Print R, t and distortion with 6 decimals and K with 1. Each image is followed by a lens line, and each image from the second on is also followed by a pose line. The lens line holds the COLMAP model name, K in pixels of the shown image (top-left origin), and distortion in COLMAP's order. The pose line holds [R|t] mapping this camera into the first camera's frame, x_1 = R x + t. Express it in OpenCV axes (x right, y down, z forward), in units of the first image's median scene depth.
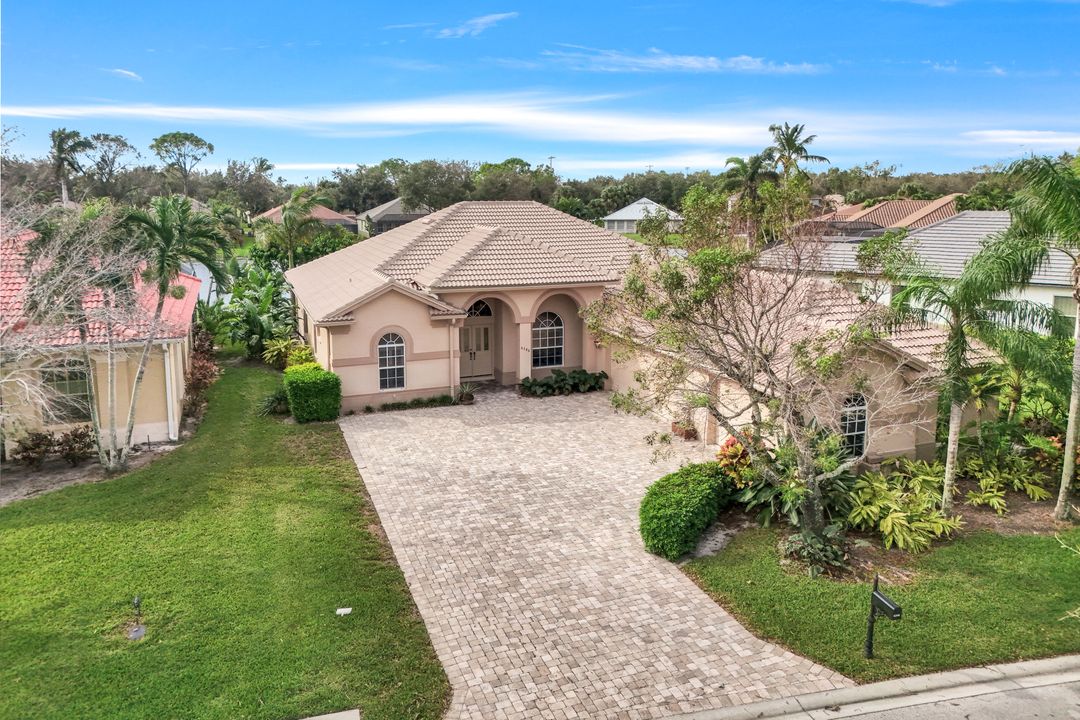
lens RADIAL K [[750.8, 0, 540.0], [0, 750.8, 360.0], [0, 0, 1]] dist [0.051190, 0.000345]
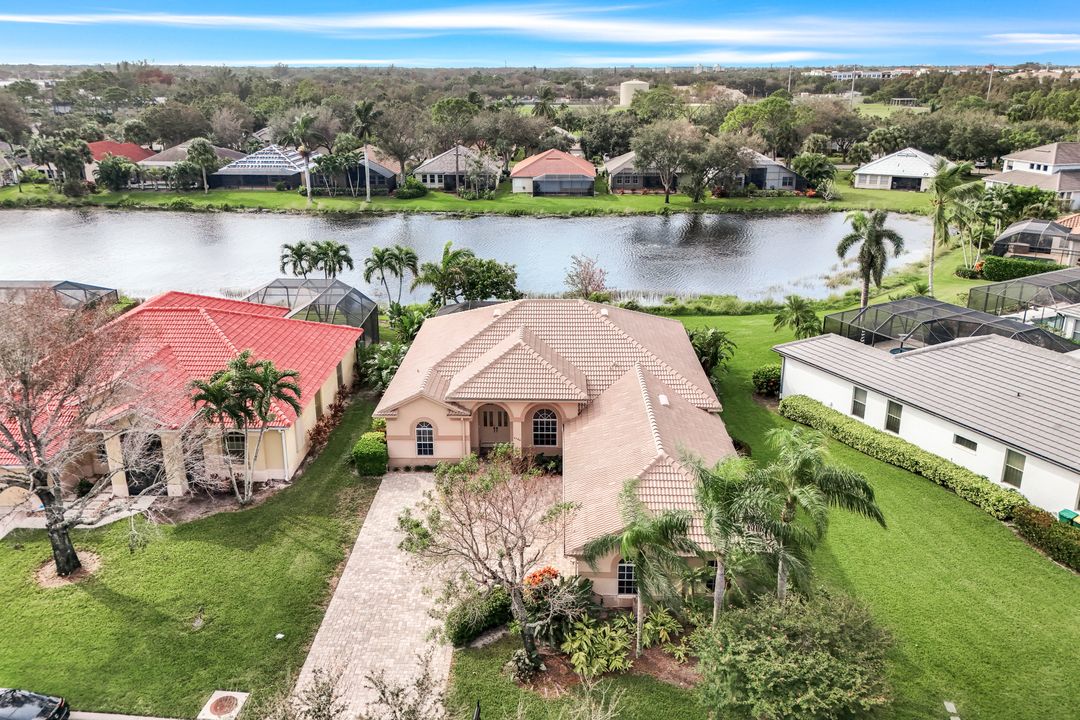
lens RADIAL K [[750.8, 0, 540.0], [0, 750.8, 360.0], [0, 0, 1]] dist [0.051190, 0.000345]
pose [[0.923007, 0.125793, -0.363640, 0.541144], [-0.074595, 0.985621, 0.151614, -0.397449], [0.377483, -0.112815, 0.919119, -0.278368]]
